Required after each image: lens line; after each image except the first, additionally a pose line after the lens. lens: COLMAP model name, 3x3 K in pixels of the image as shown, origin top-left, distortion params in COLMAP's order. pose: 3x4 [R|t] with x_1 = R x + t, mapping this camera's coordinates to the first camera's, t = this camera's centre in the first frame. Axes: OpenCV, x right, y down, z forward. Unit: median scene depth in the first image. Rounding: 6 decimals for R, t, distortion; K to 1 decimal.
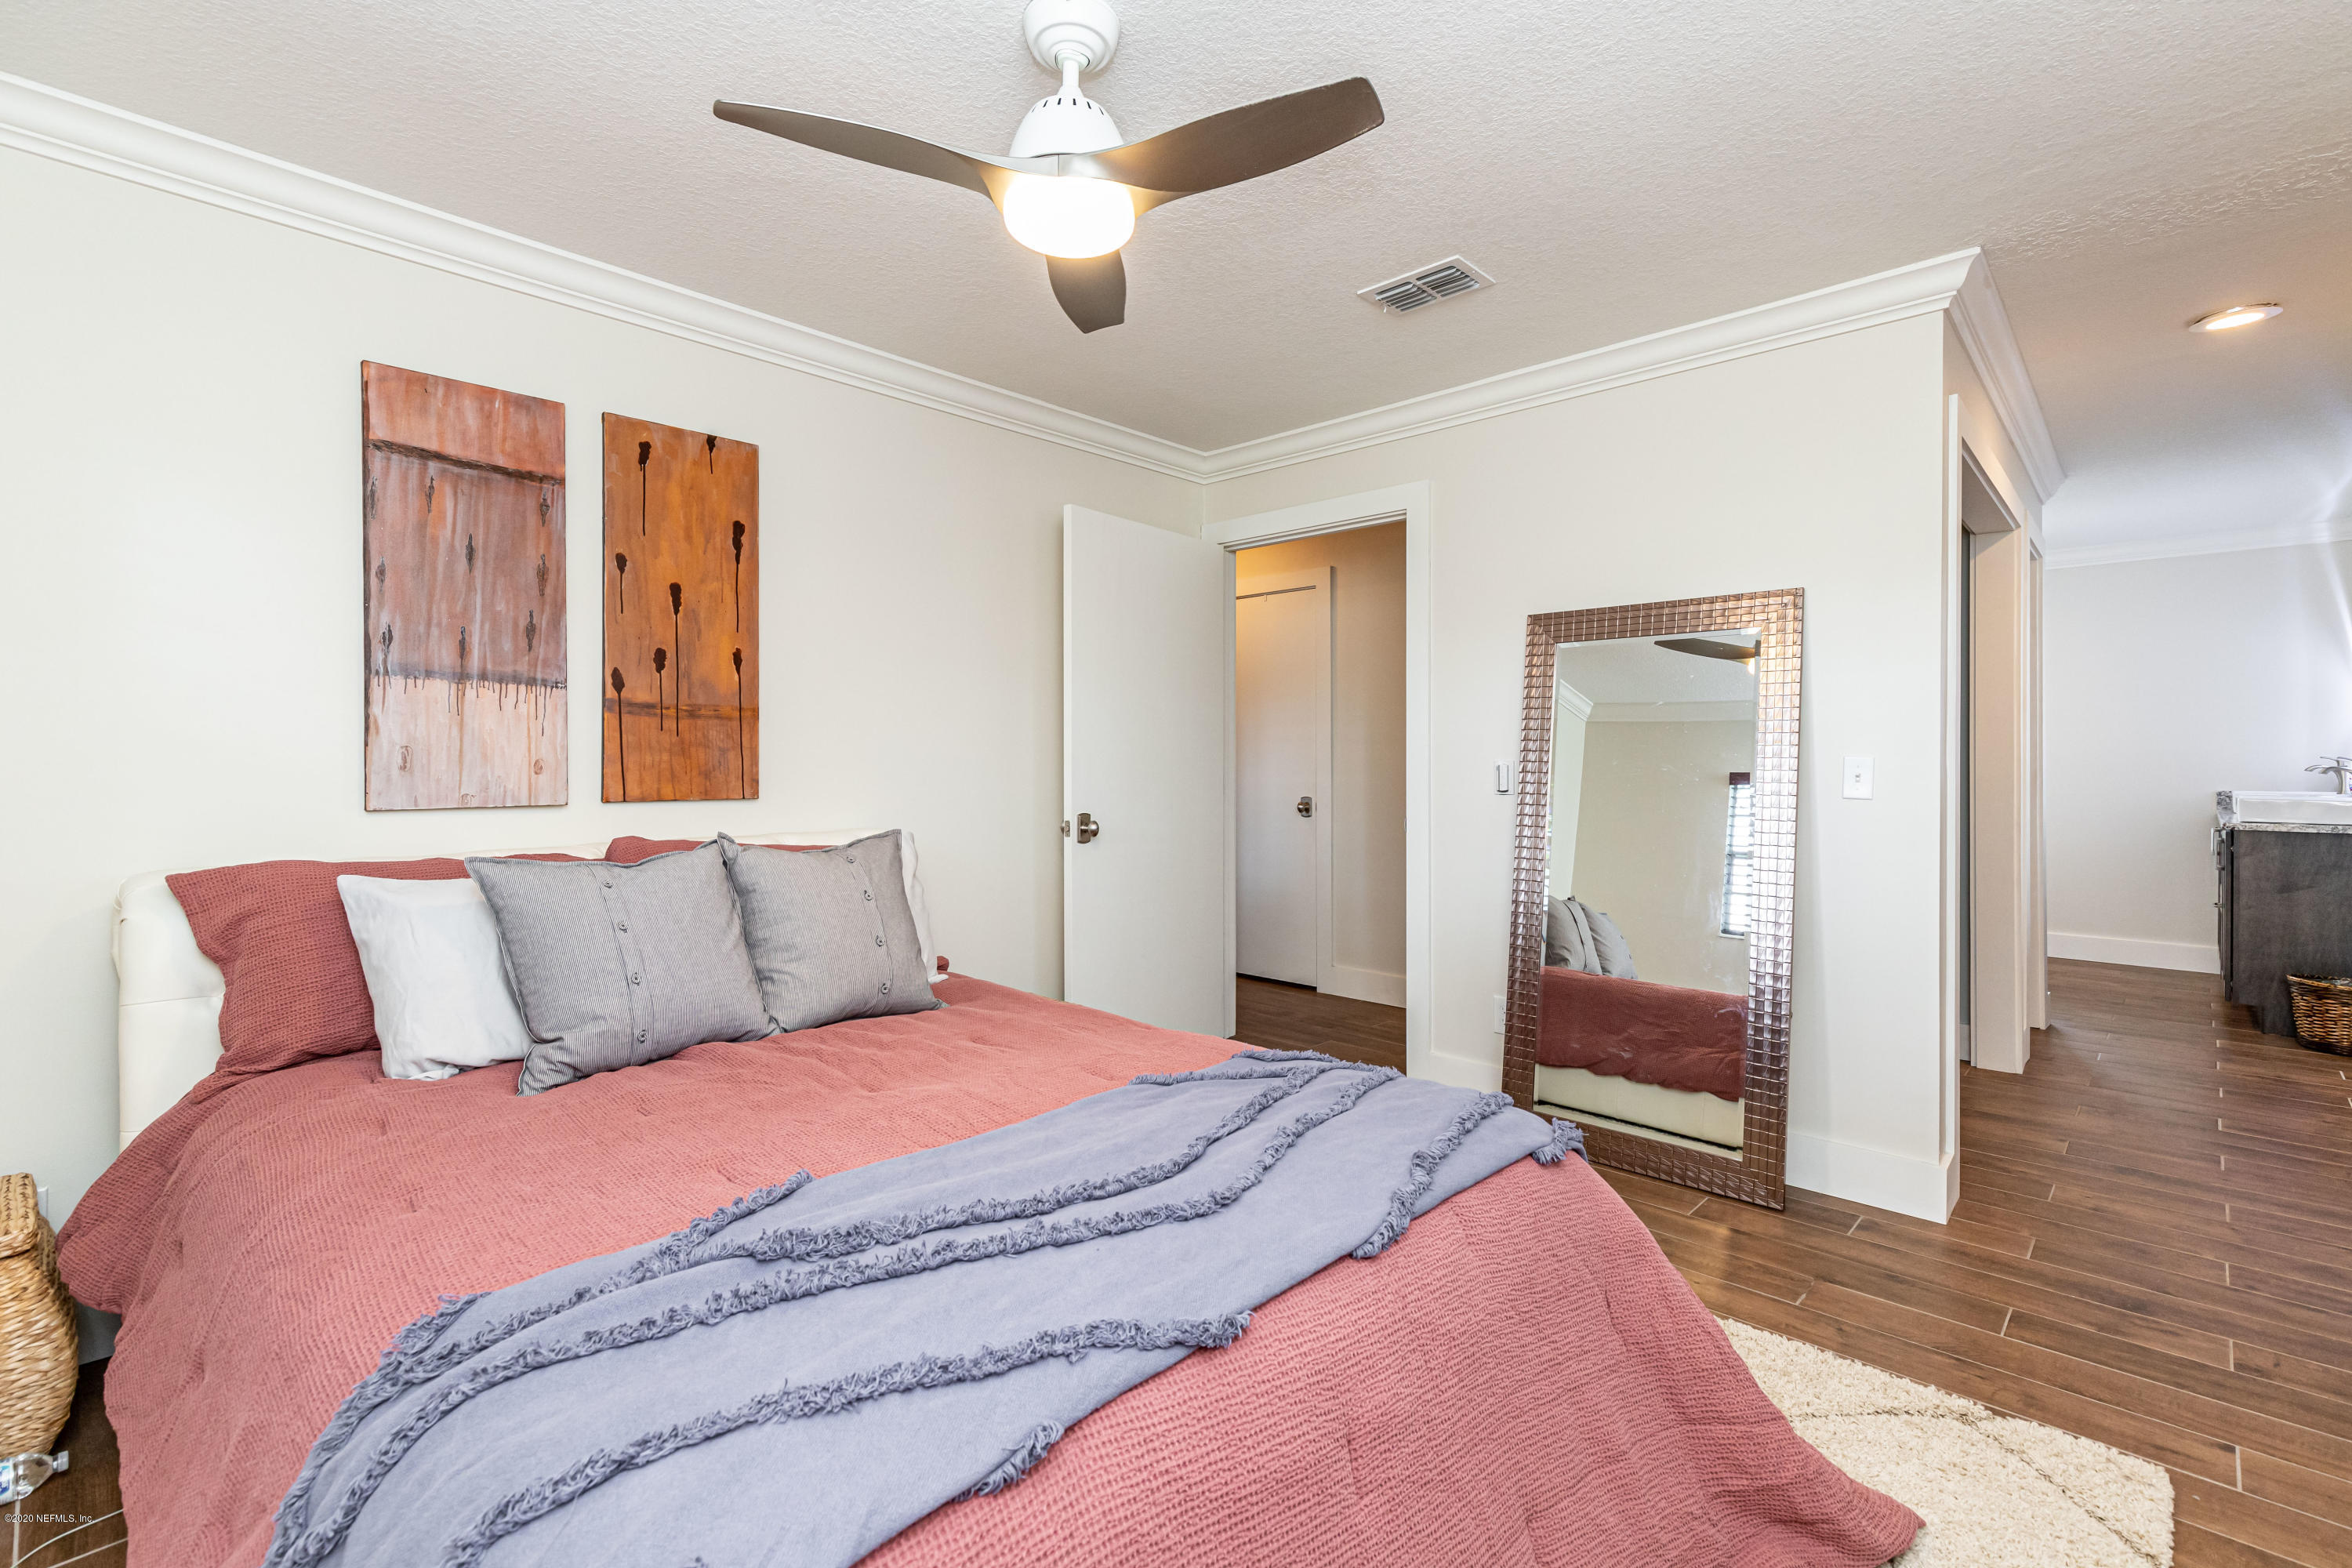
lens RADIAL K [[1078.0, 0, 1173.5], [0, 1078.0, 778.1], [0, 0, 1]] dist [0.000521, -0.000227]
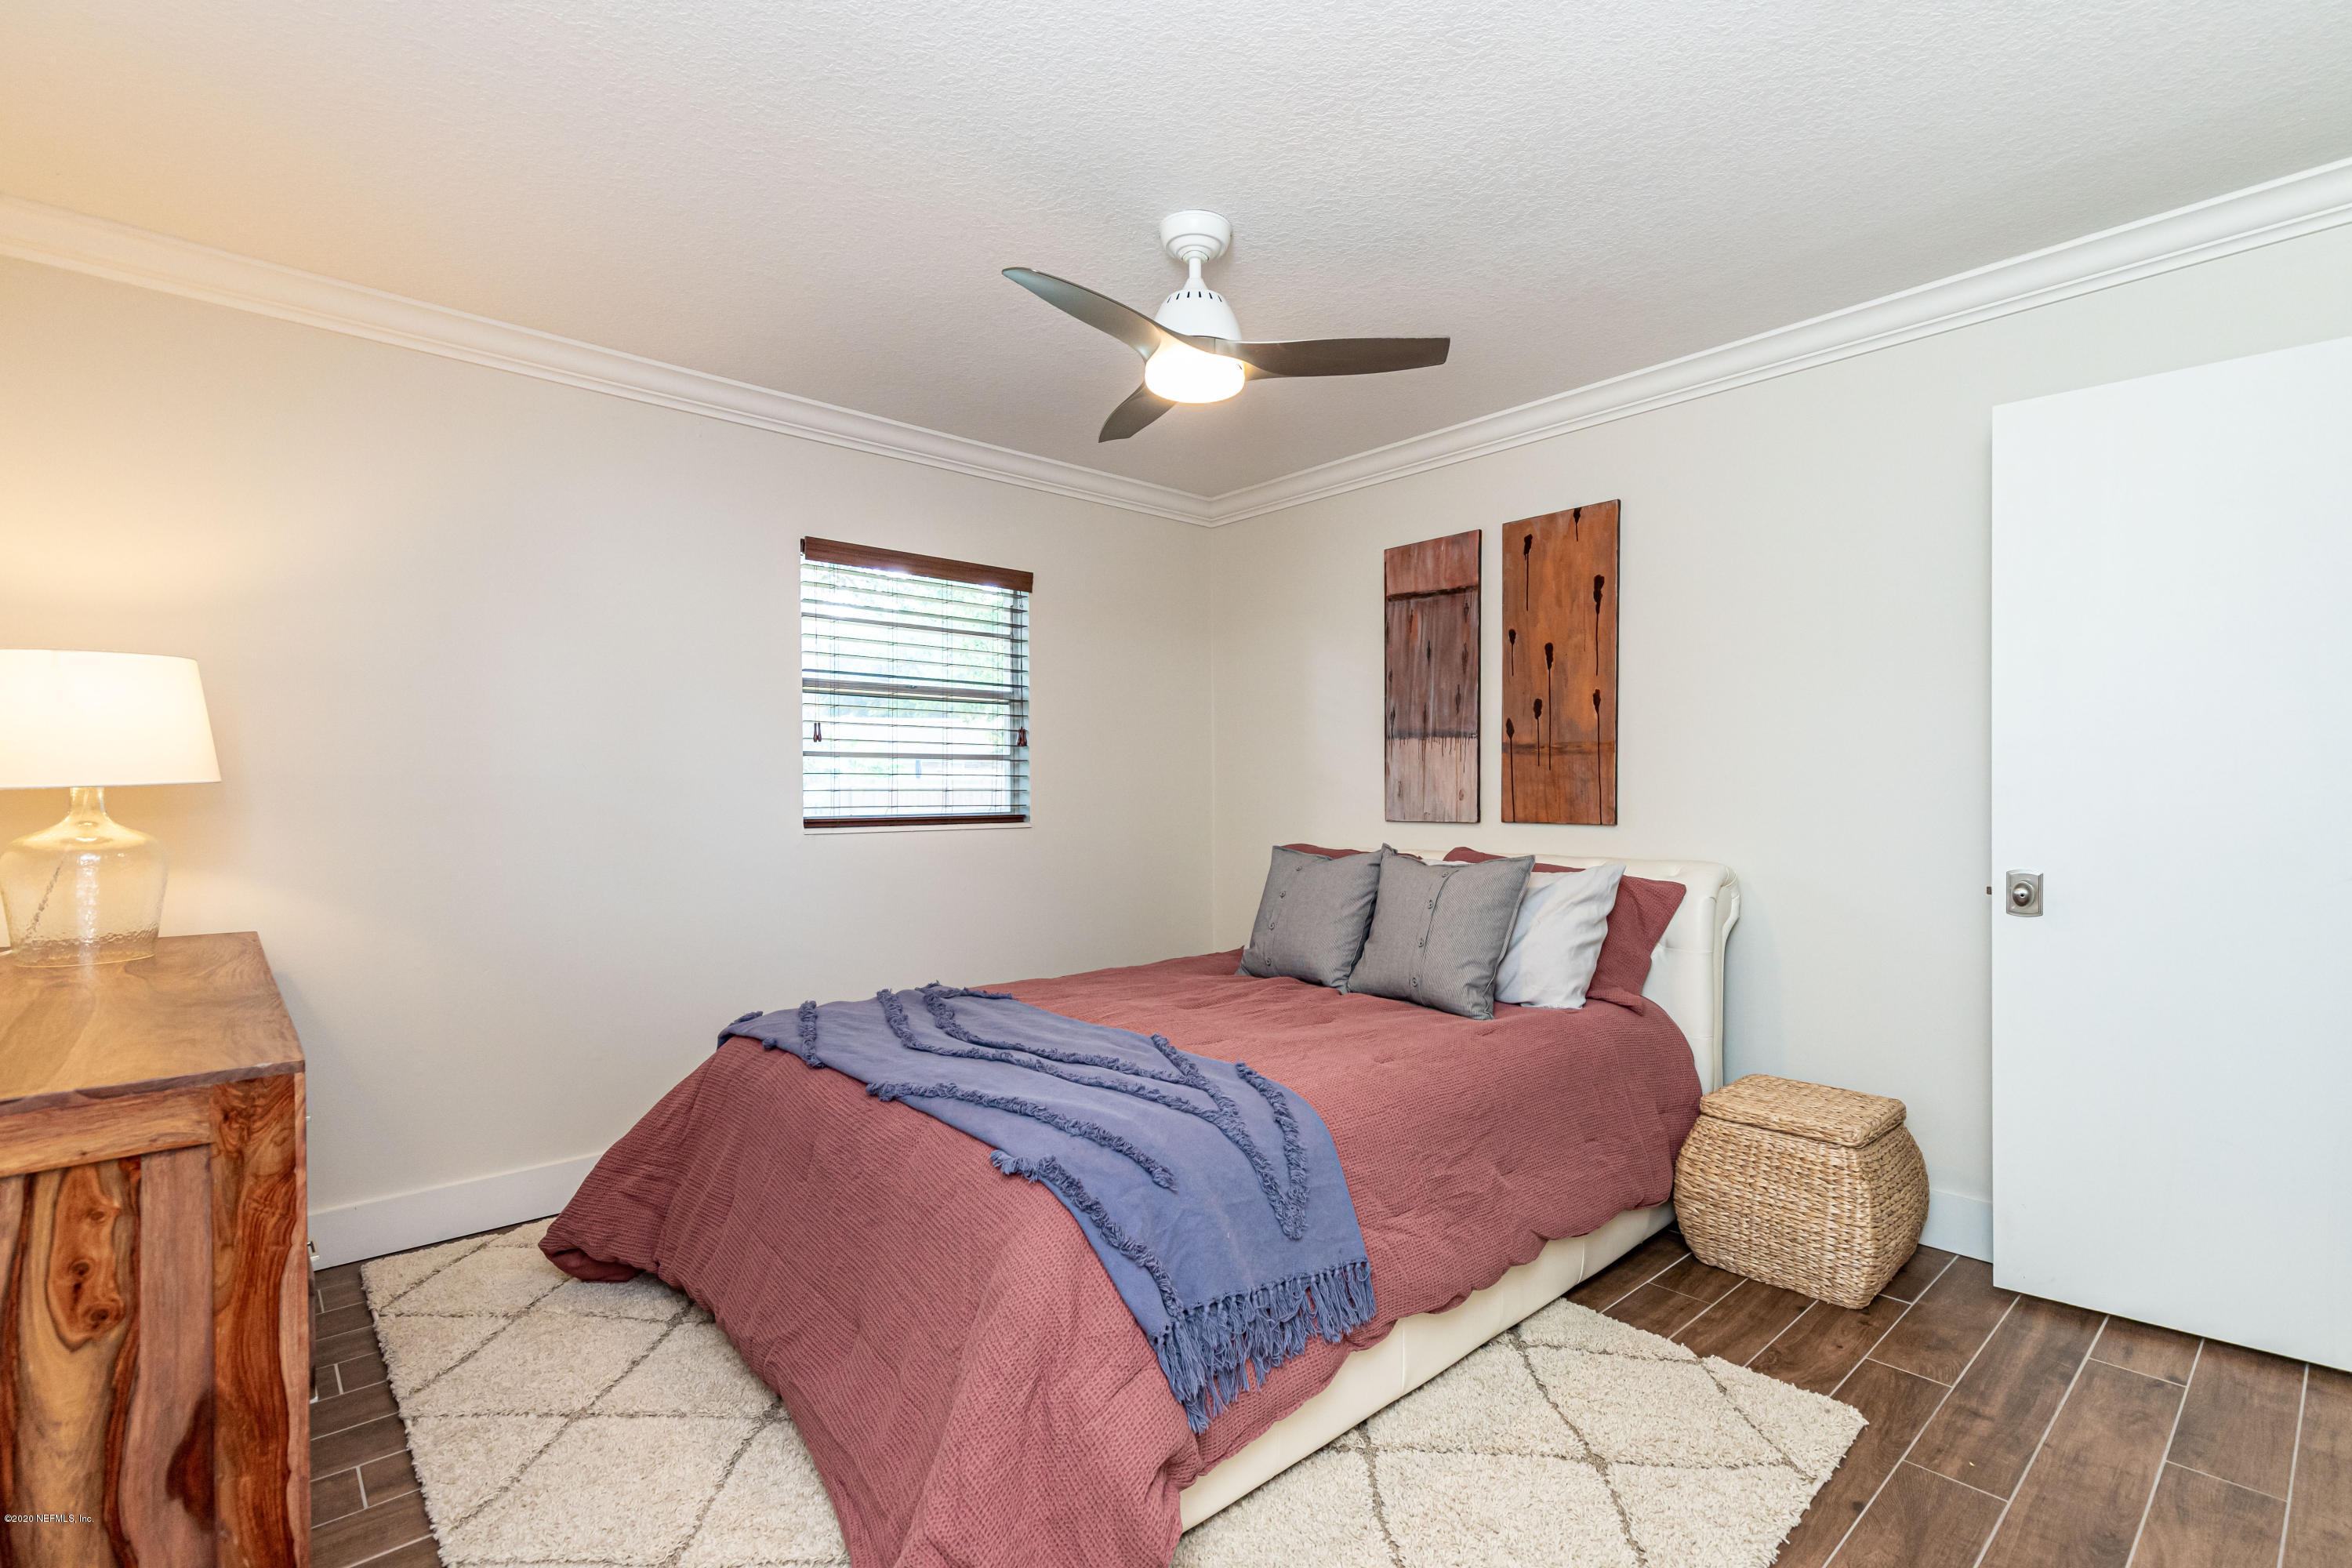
lens RADIAL K [[1078.0, 0, 1173.5], [0, 1078.0, 778.1], [0, 0, 1]] dist [0.000521, -0.000227]
pose [[-0.097882, -0.011452, -0.995132, 0.842055], [-0.013047, 0.999863, -0.010223, -0.013175], [0.995112, 0.011983, -0.098018, 0.762812]]
